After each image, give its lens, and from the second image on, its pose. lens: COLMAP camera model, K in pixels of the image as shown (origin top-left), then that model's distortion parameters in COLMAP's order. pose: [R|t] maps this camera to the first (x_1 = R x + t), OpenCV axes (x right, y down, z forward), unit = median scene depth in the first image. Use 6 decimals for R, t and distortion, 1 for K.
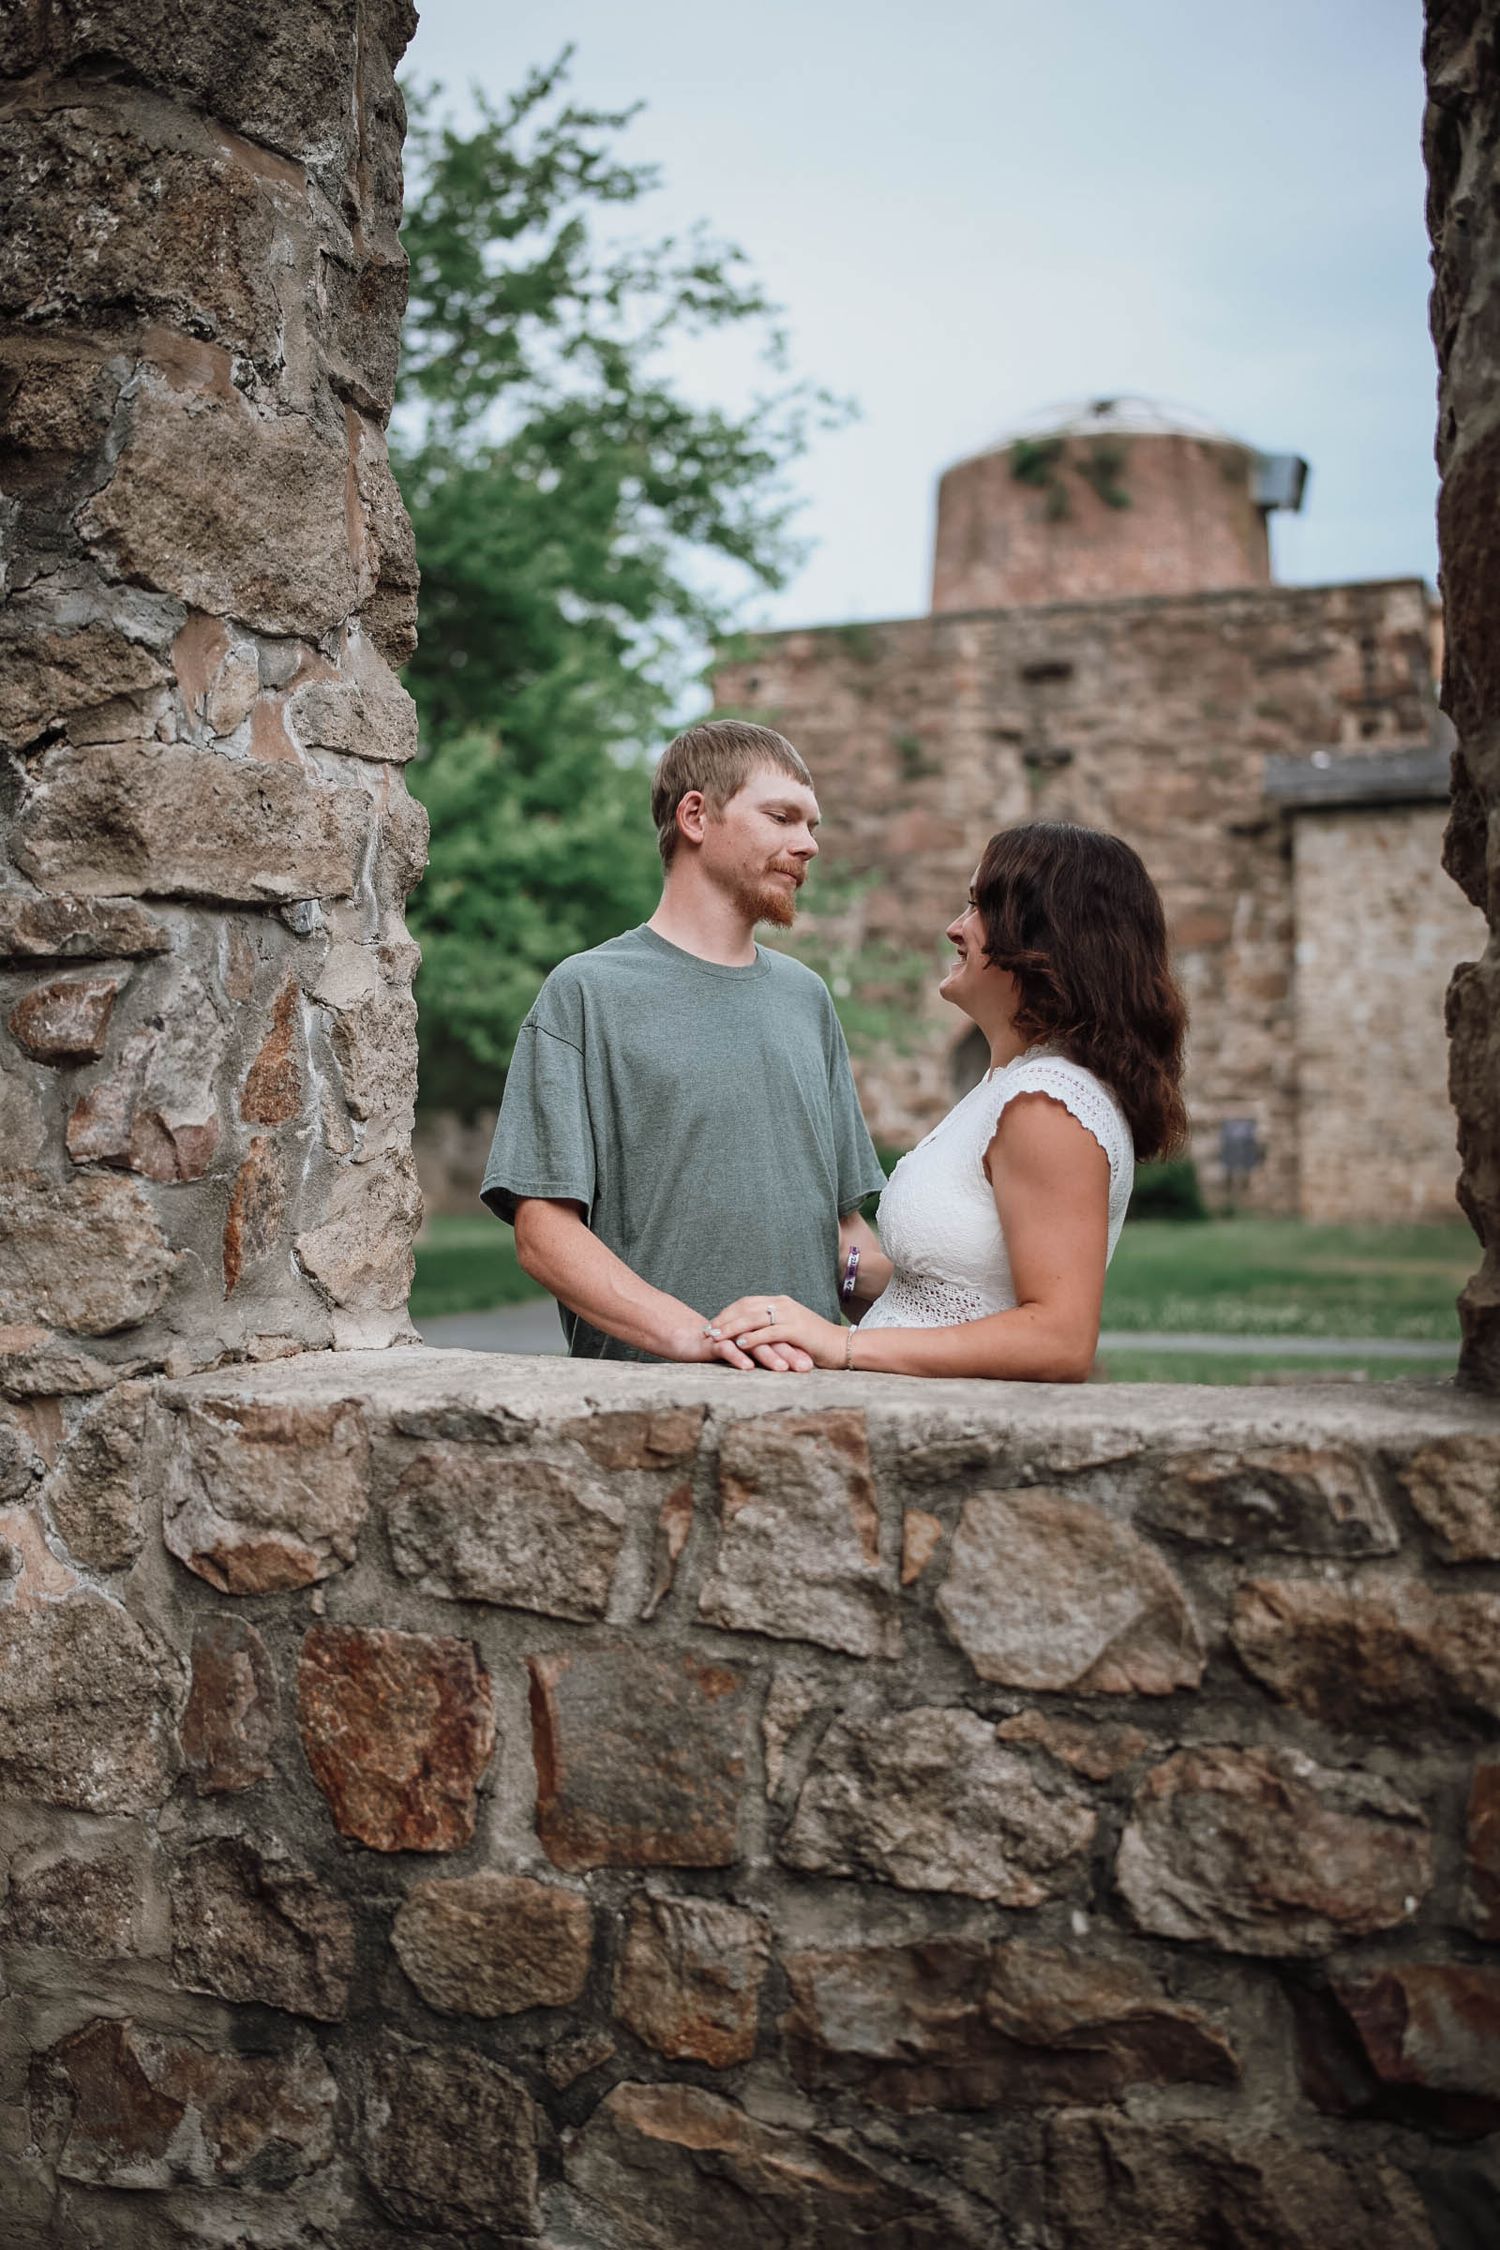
lens RADIAL K [[2217.3, 0, 750.0], [0, 2217.3, 1125.0], [0, 0, 1]] dist [-0.049220, 0.007510]
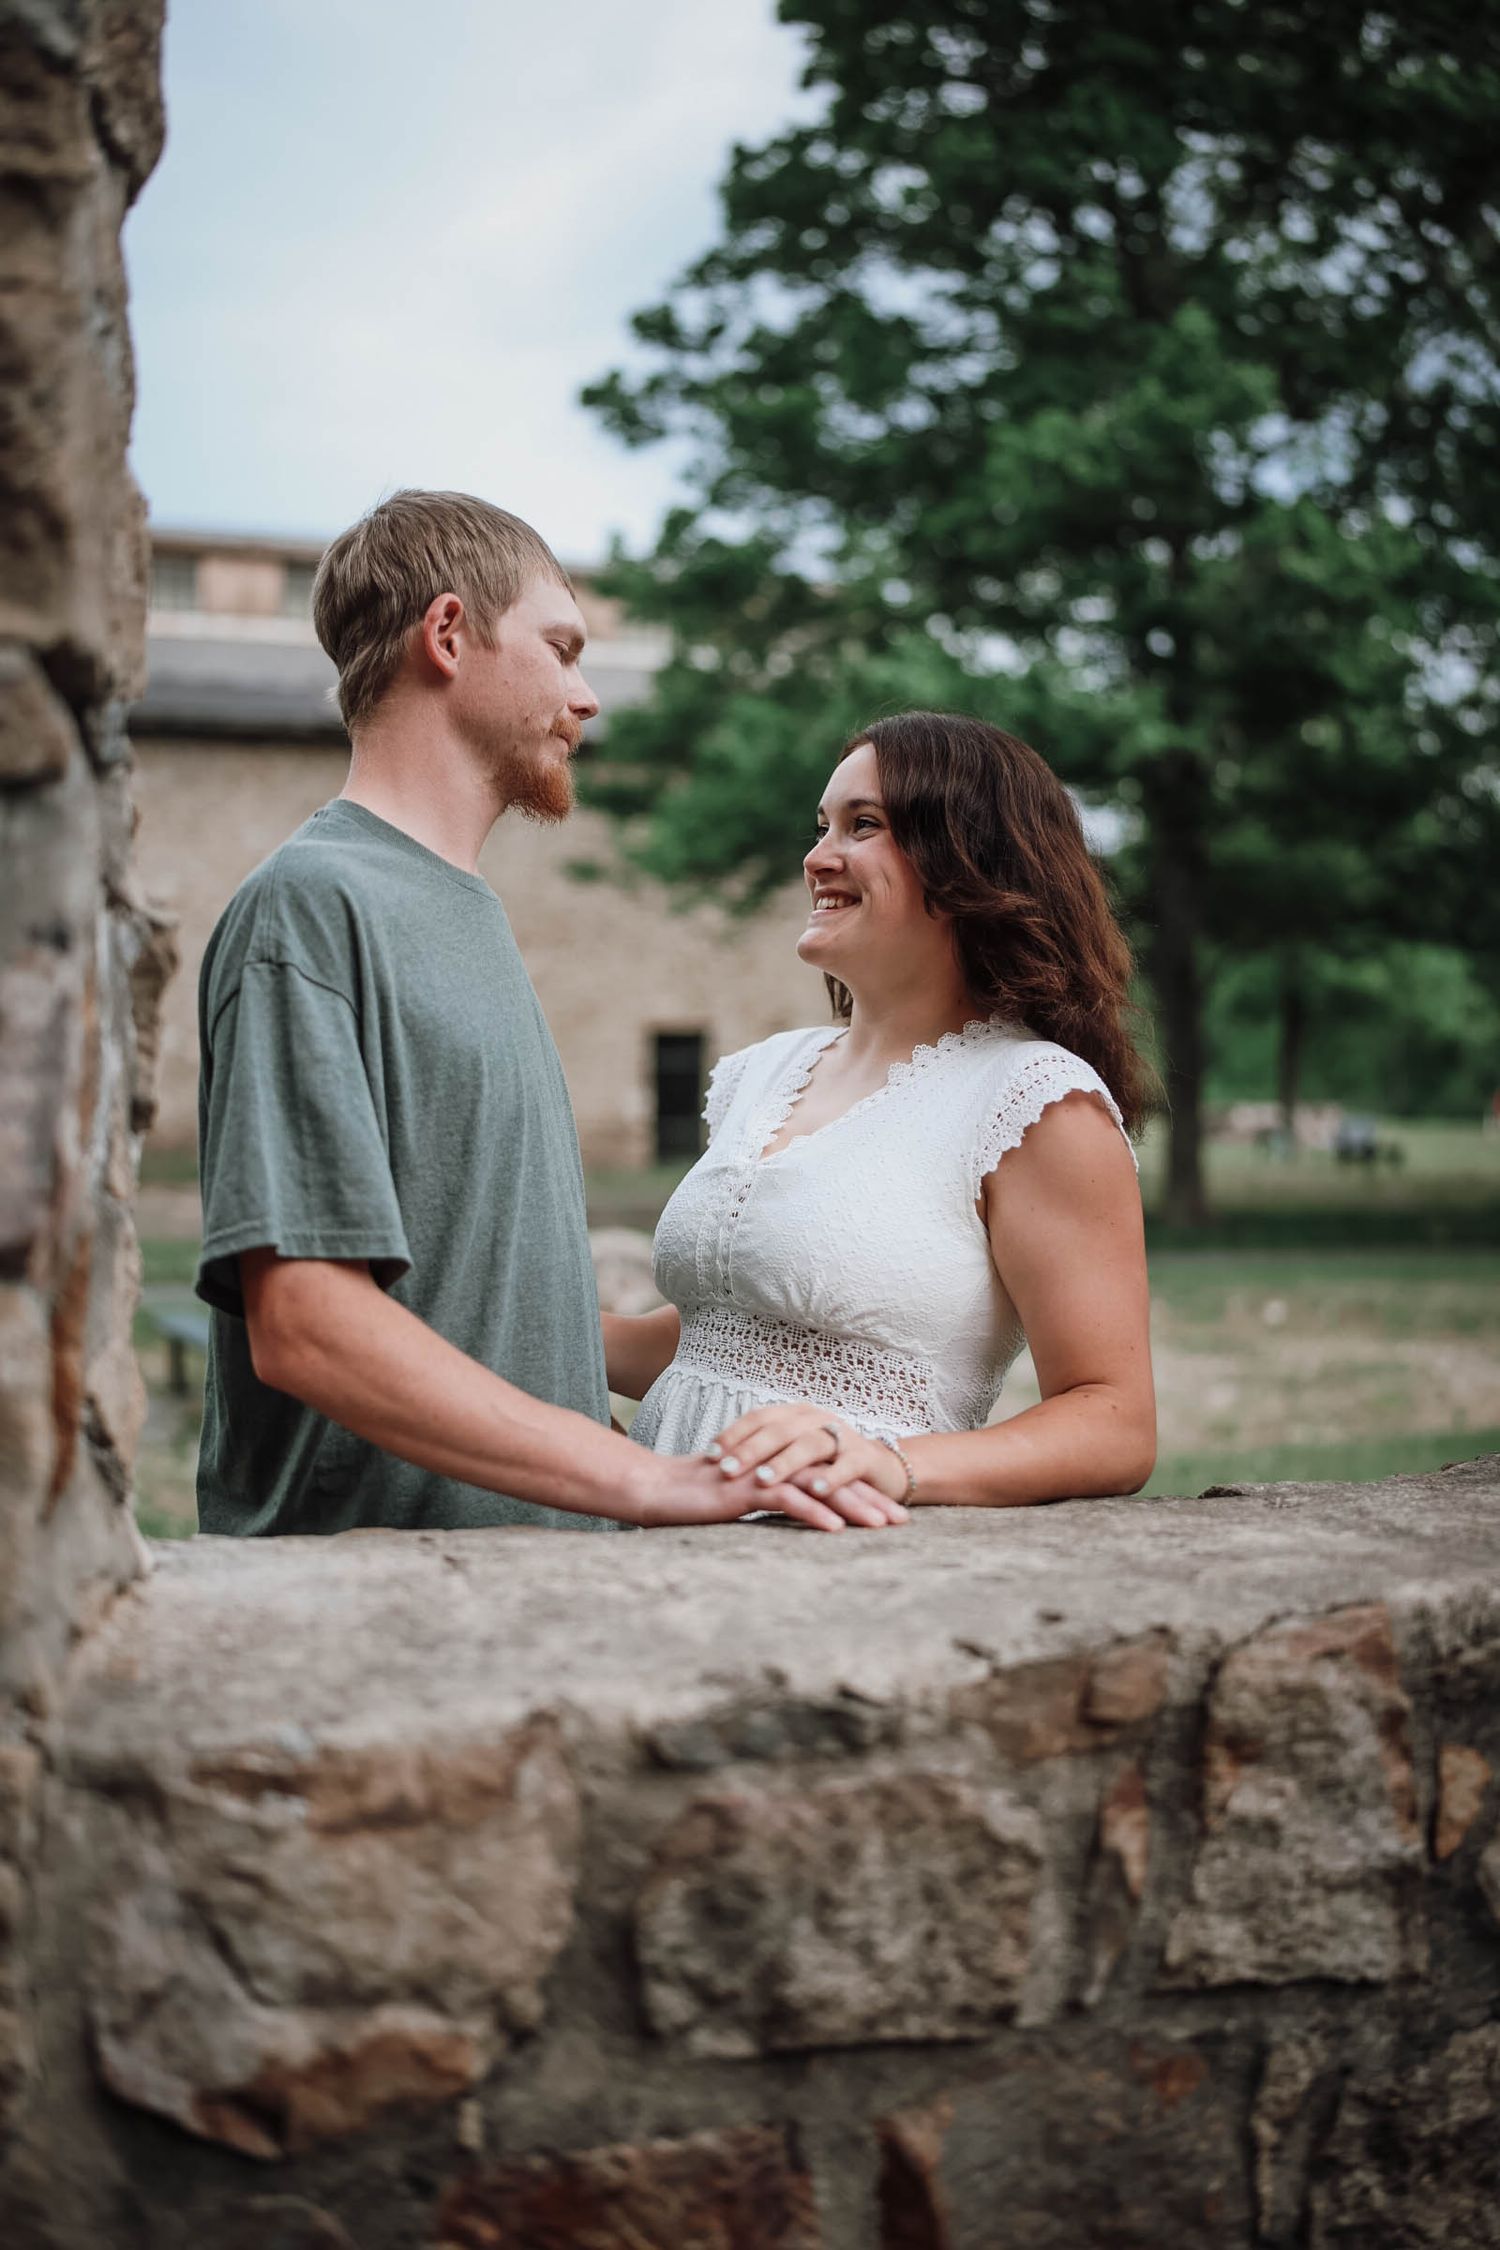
lens RADIAL K [[2217.3, 0, 750.0], [0, 2217.3, 1125.0], [0, 0, 1]] dist [-0.049220, 0.007510]
pose [[0.761443, -0.007688, 0.648186, -0.487100], [-0.014034, 0.999500, 0.028340, -0.025232], [-0.648080, -0.030676, 0.760954, 0.616282]]
